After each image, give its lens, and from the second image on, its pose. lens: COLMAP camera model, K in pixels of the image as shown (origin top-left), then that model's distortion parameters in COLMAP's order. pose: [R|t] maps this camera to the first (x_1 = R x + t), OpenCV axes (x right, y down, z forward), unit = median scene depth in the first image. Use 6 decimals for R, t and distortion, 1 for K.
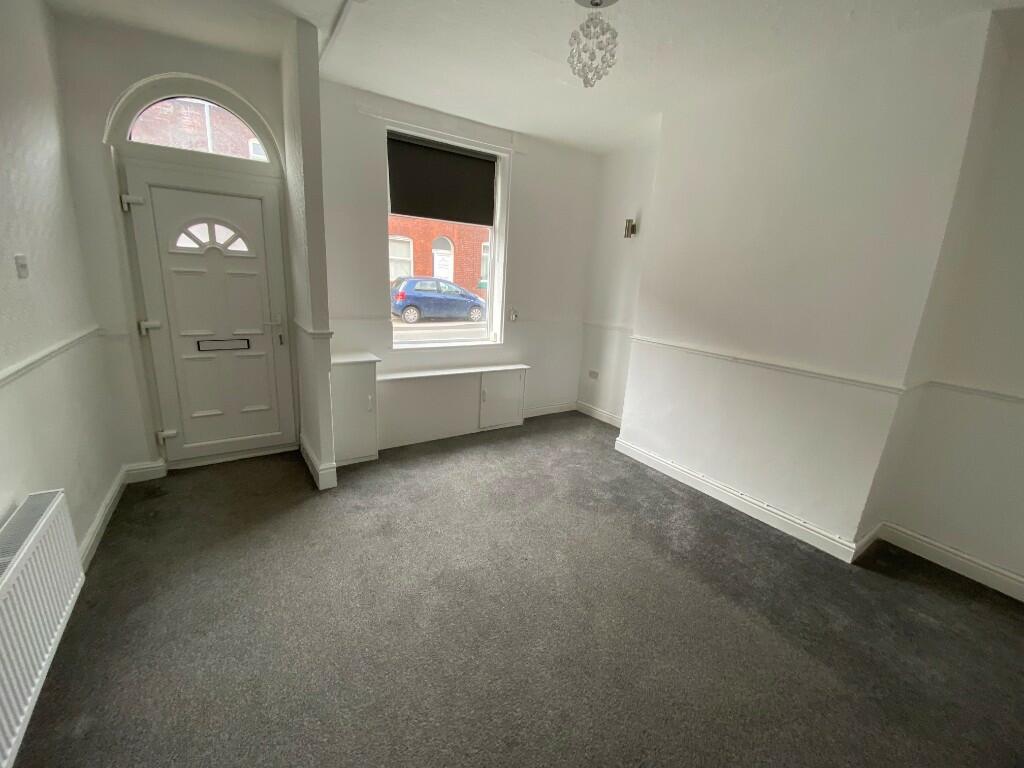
lens RADIAL K [[422.3, 0, 508.3], [0, 422.3, 384.9], [0, 0, 1]] dist [0.017396, -0.011759]
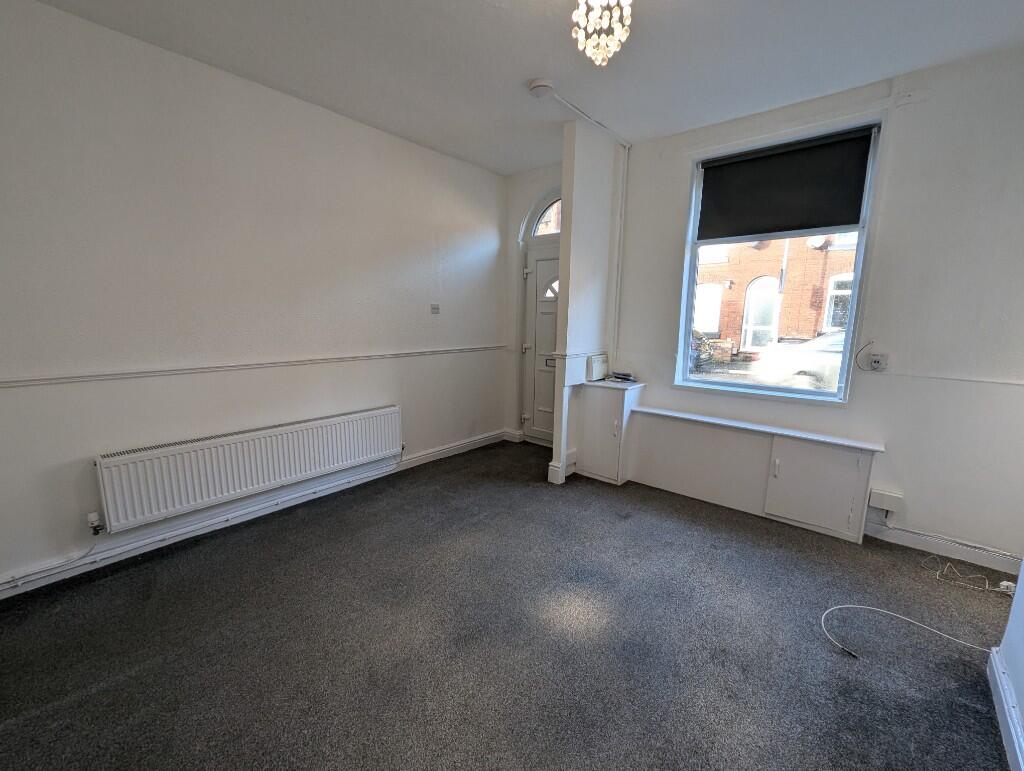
lens RADIAL K [[422.8, 0, 507.7], [0, 422.8, 387.8], [0, 0, 1]] dist [0.001005, 0.000025]
pose [[0.279838, 0.112253, -0.953462, 0.647783], [-0.236689, 0.970552, 0.044797, -0.040404], [0.930413, 0.213138, 0.298166, 0.465413]]
